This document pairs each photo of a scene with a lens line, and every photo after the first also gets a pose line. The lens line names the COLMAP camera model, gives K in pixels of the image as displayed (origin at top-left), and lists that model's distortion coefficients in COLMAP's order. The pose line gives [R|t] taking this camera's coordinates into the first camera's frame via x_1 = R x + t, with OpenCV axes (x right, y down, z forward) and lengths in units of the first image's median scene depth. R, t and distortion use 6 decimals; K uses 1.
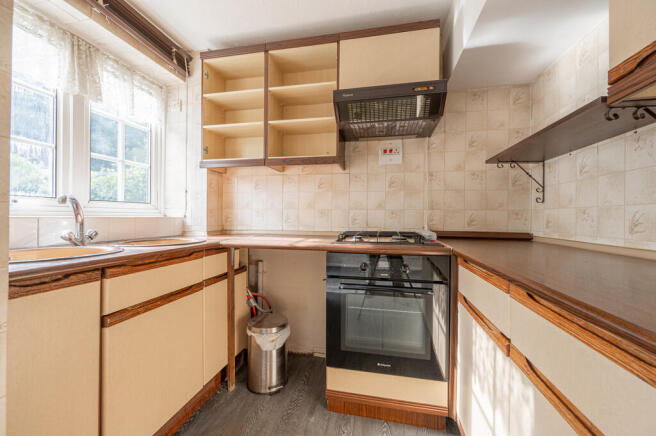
lens RADIAL K [[256.1, 0, 328.0], [0, 256.1, 218.0], [0, 0, 1]] dist [0.001719, -0.000010]
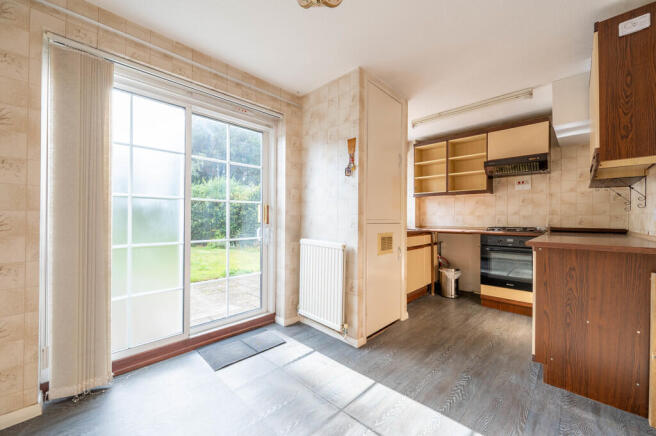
lens RADIAL K [[256.1, 0, 328.0], [0, 256.1, 218.0], [0, 0, 1]] dist [0.001719, -0.000010]
pose [[0.847590, -0.004562, -0.530631, 0.044390], [-0.001158, 0.999945, -0.010445, 0.007354], [0.530650, 0.009468, 0.847538, -1.334524]]
